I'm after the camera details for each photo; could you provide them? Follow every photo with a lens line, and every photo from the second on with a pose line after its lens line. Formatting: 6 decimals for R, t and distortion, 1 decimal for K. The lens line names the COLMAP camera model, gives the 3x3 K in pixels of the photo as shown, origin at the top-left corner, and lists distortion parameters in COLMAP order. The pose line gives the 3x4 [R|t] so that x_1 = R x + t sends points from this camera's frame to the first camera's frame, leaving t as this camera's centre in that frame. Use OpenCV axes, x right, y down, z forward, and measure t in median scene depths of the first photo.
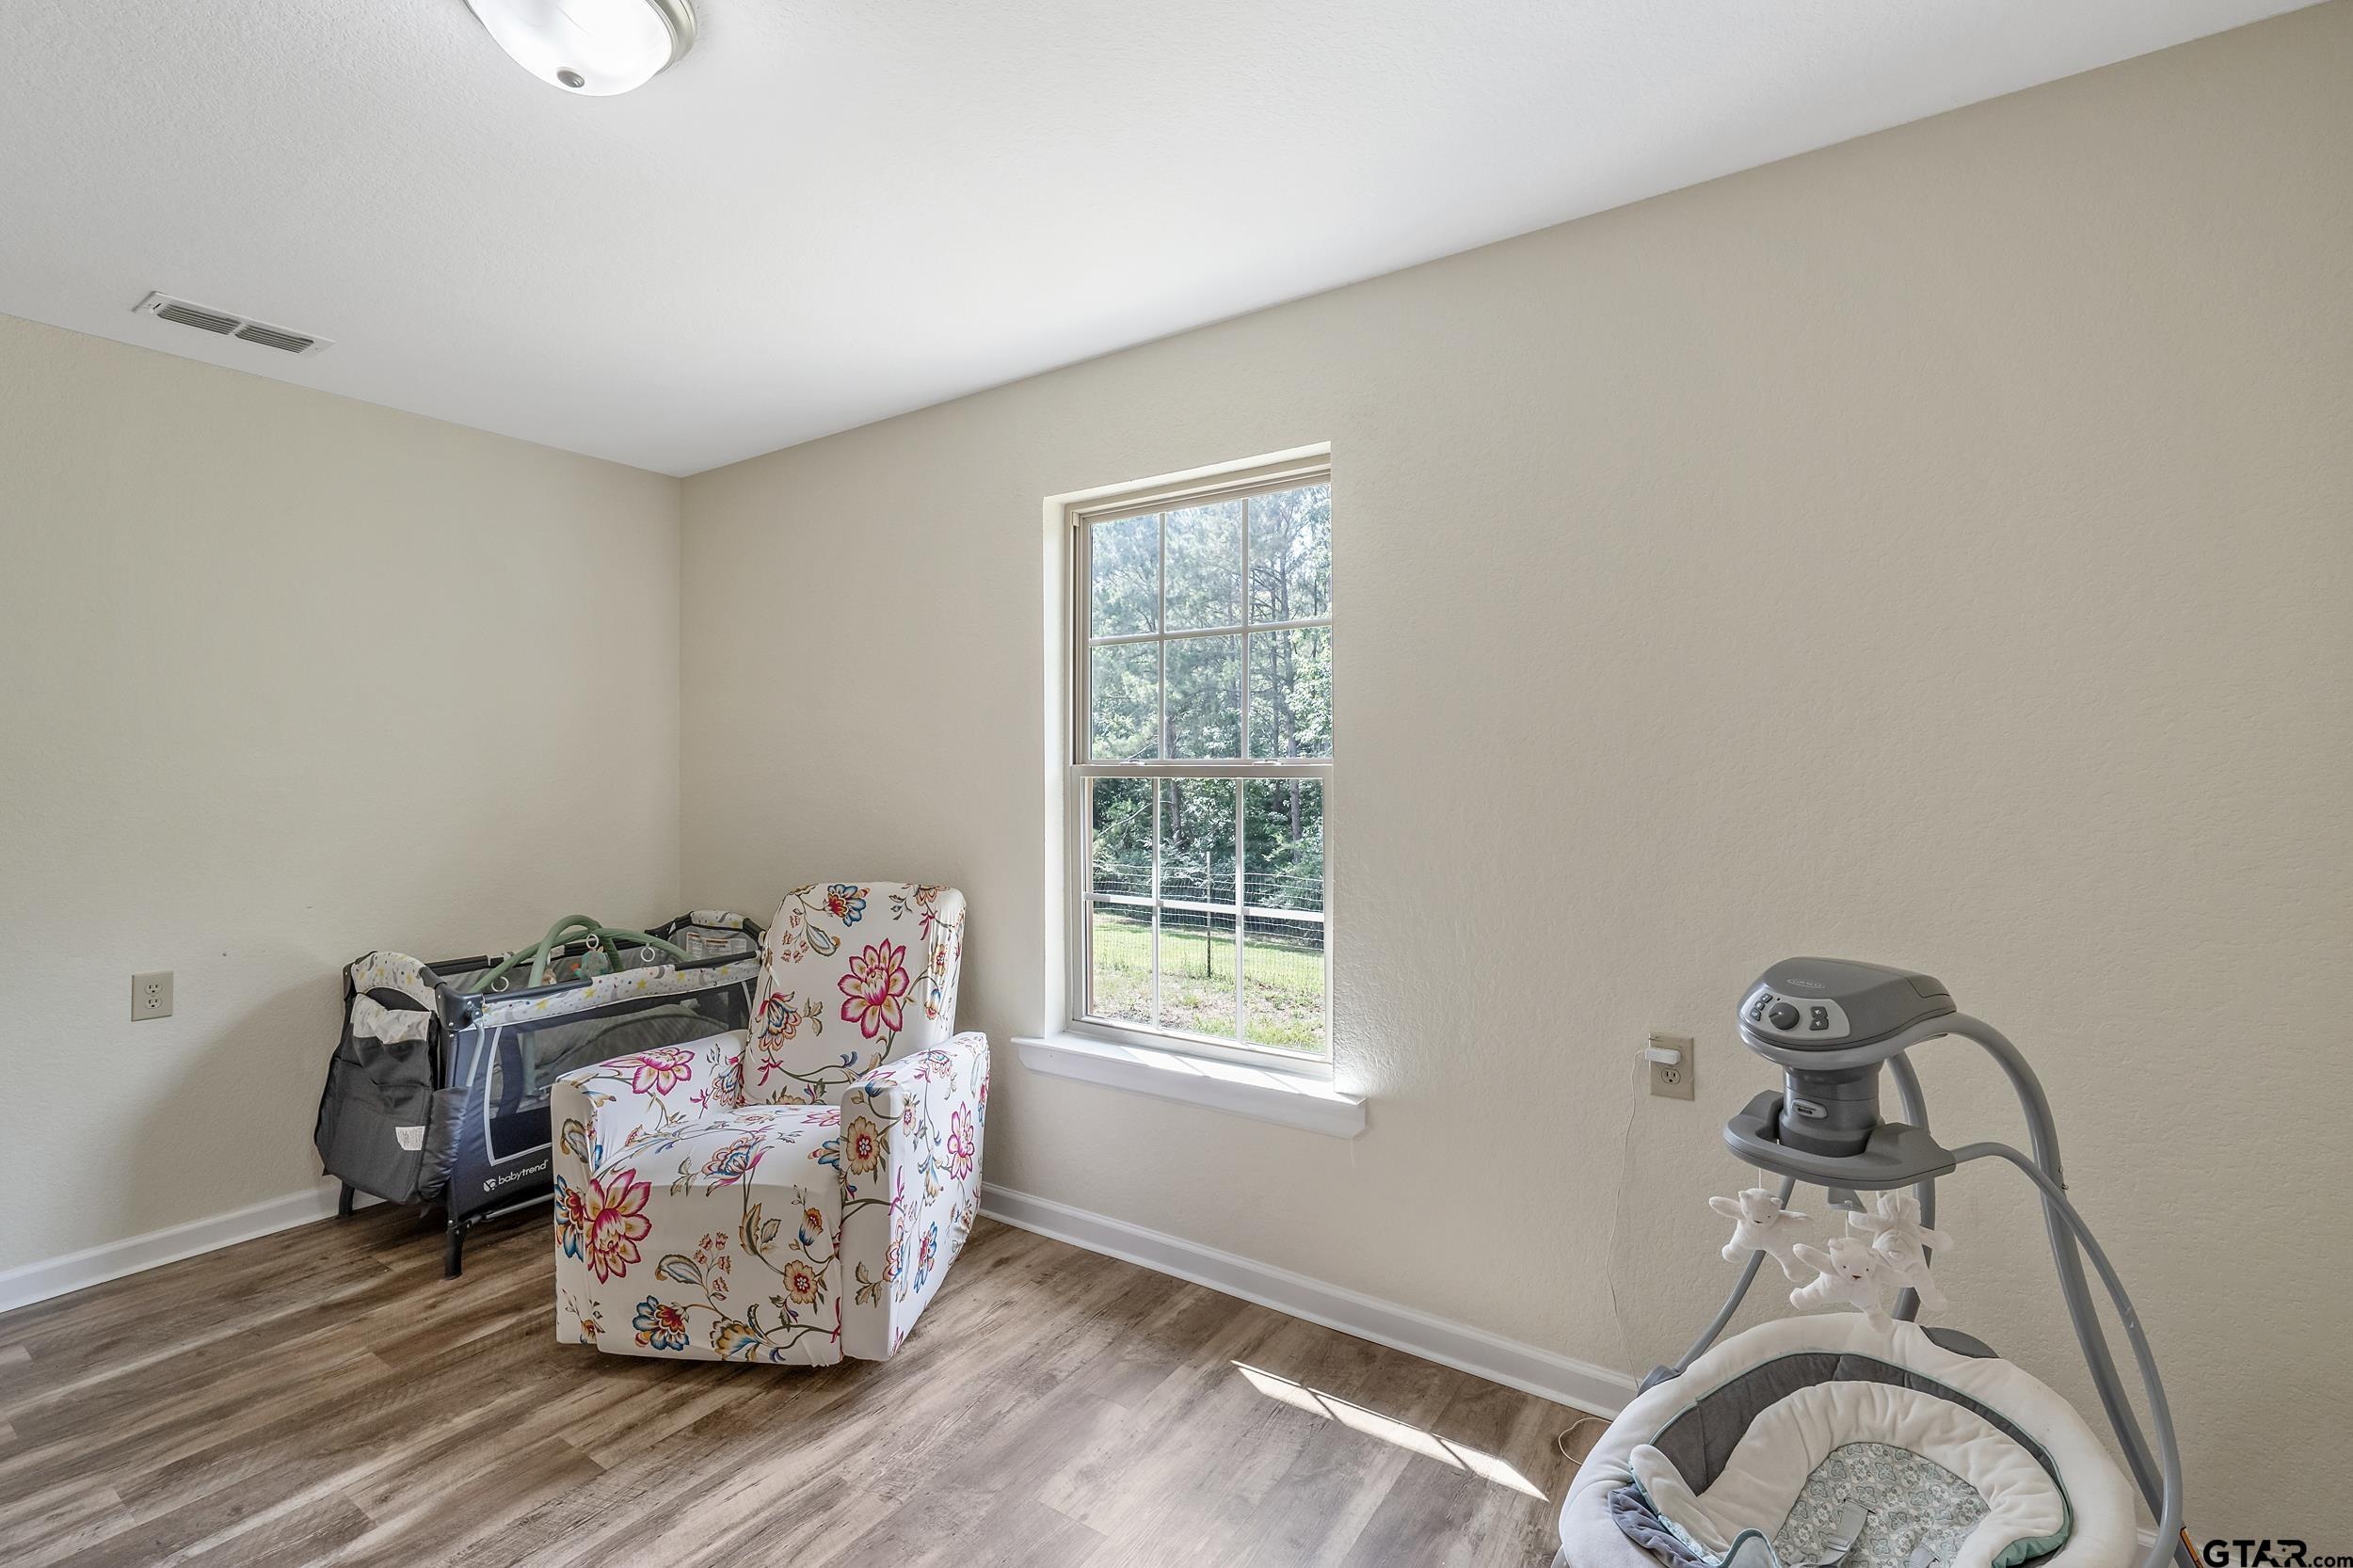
lens RADIAL K [[1039.9, 0, 1180.8], [0, 1039.9, 778.9], [0, 0, 1]] dist [-0.000646, -0.000123]
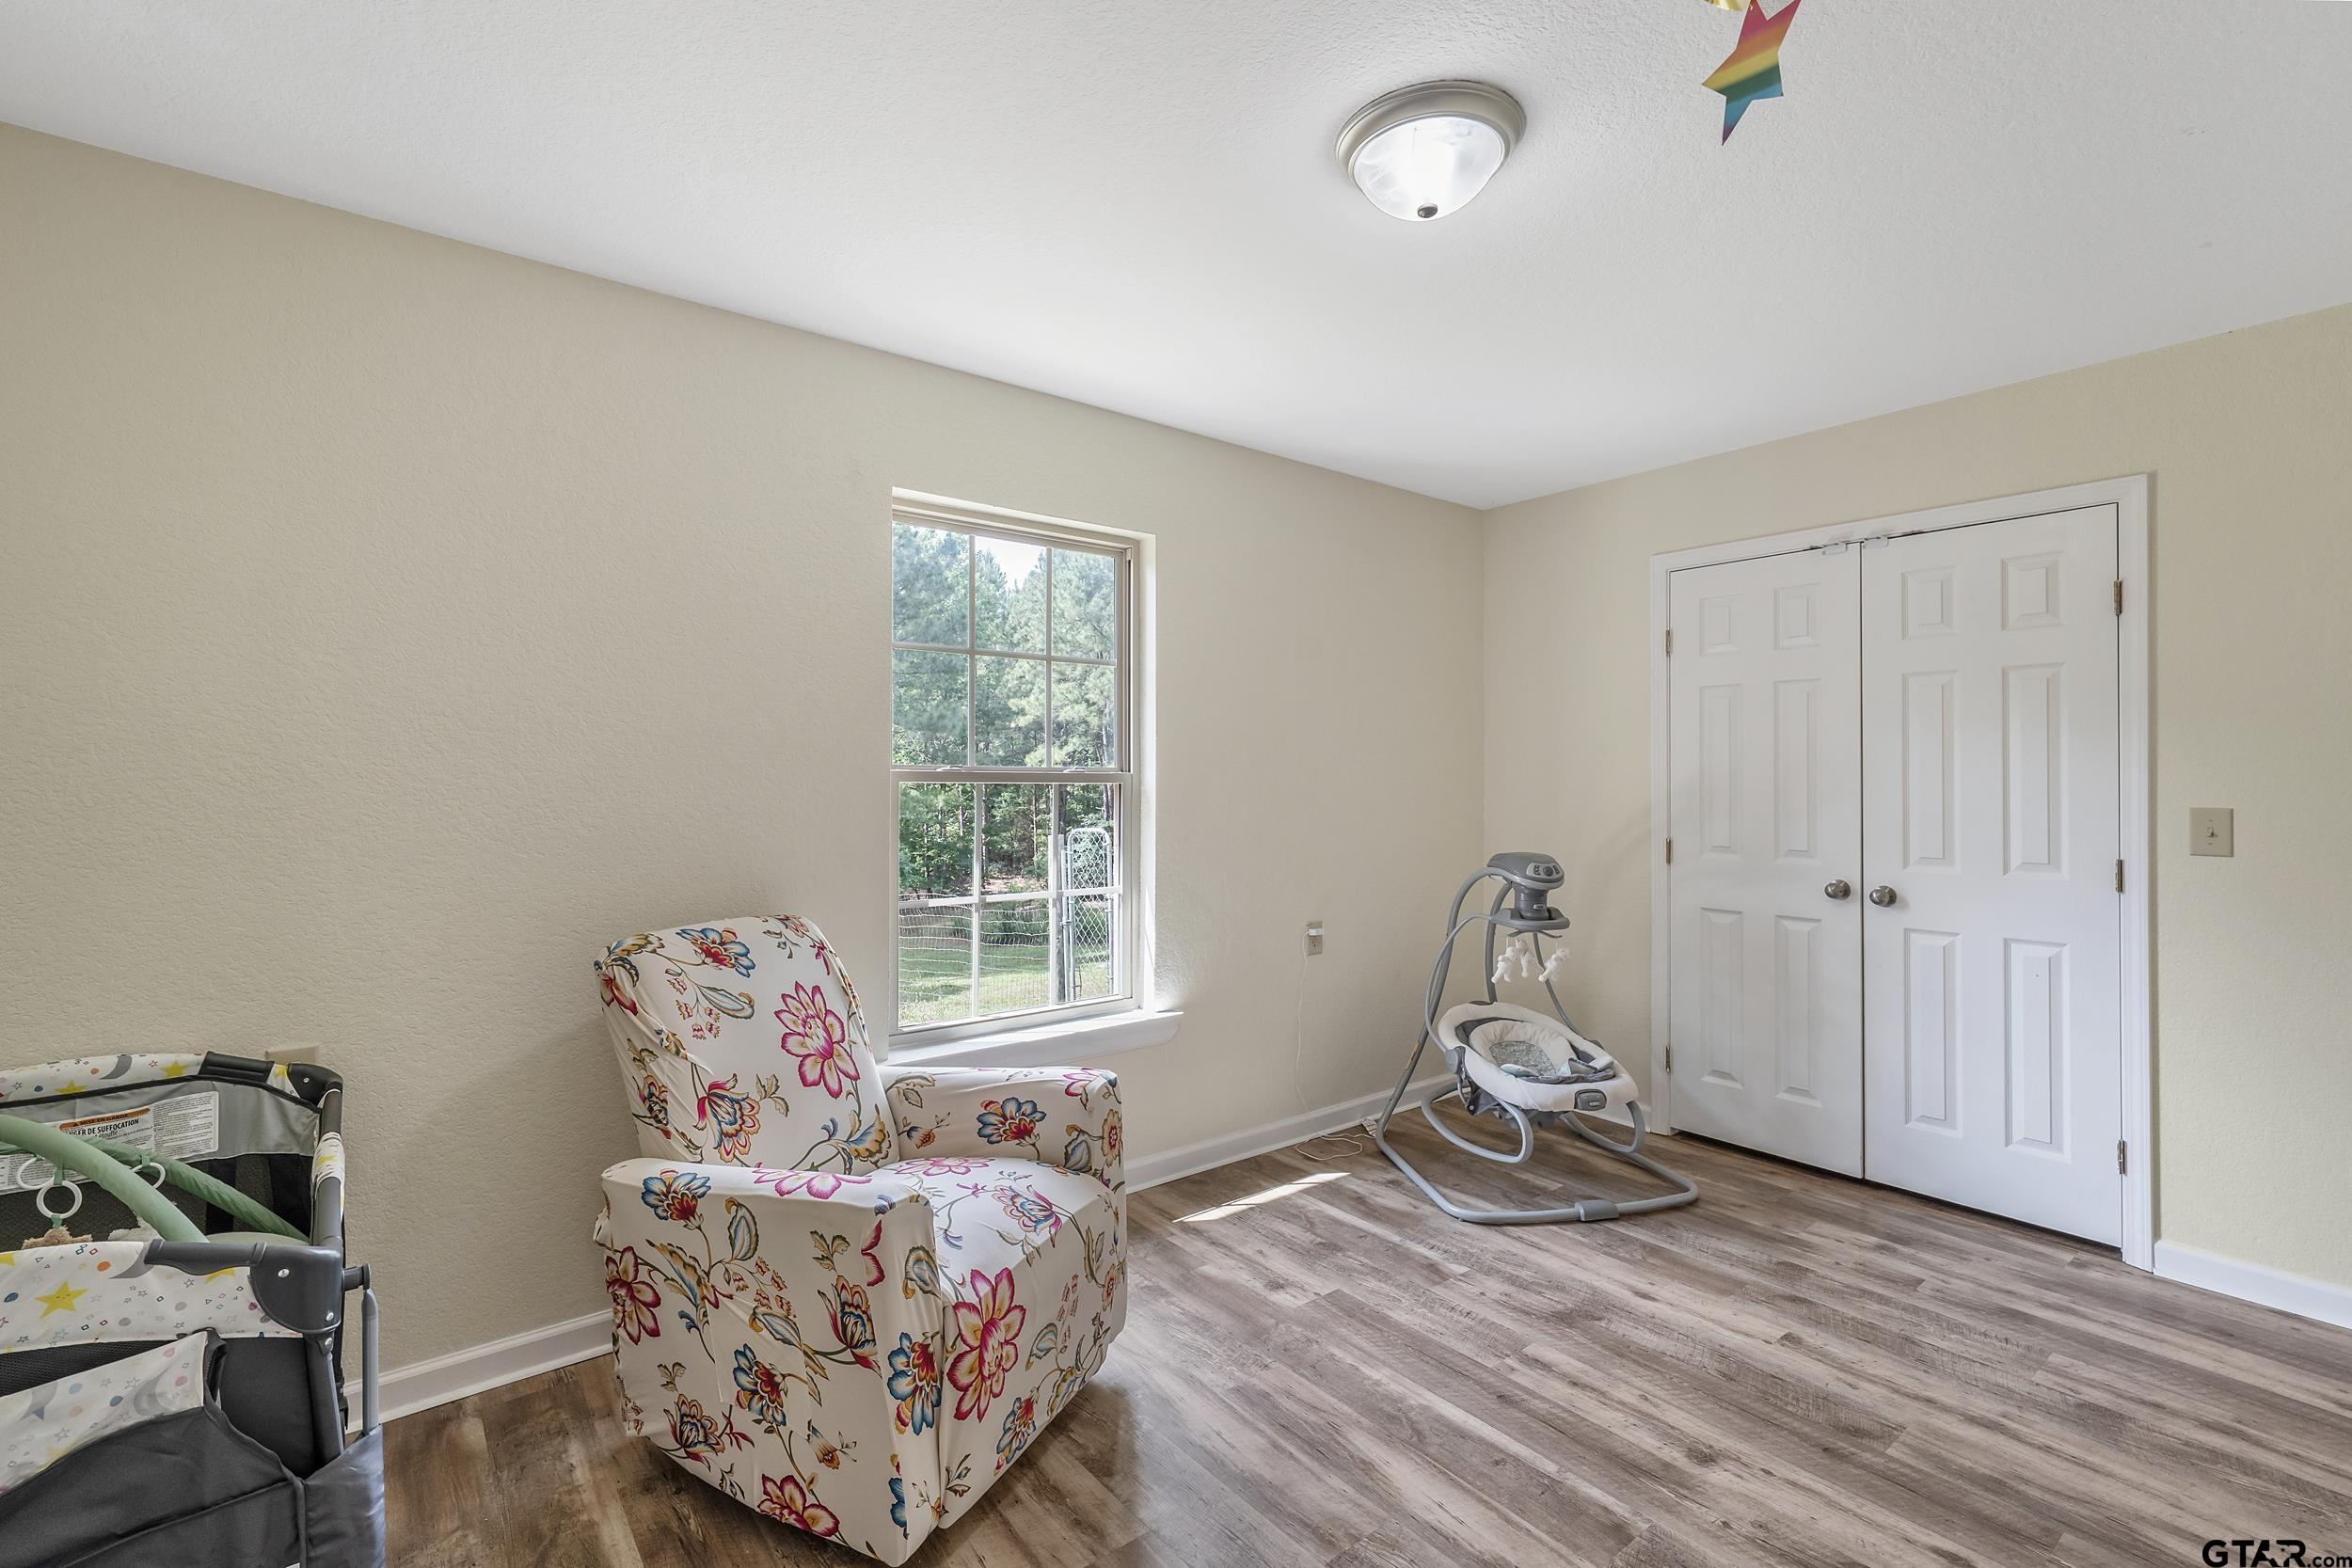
lens RADIAL K [[1039.4, 0, 1176.5], [0, 1039.4, 780.1], [0, 0, 1]] dist [-0.000646, -0.000123]
pose [[0.307294, -0.000437, 0.951615, -1.240671], [0.001966, 0.999998, -0.000176, -0.004078], [-0.951613, 0.001925, 0.307294, 0.600429]]
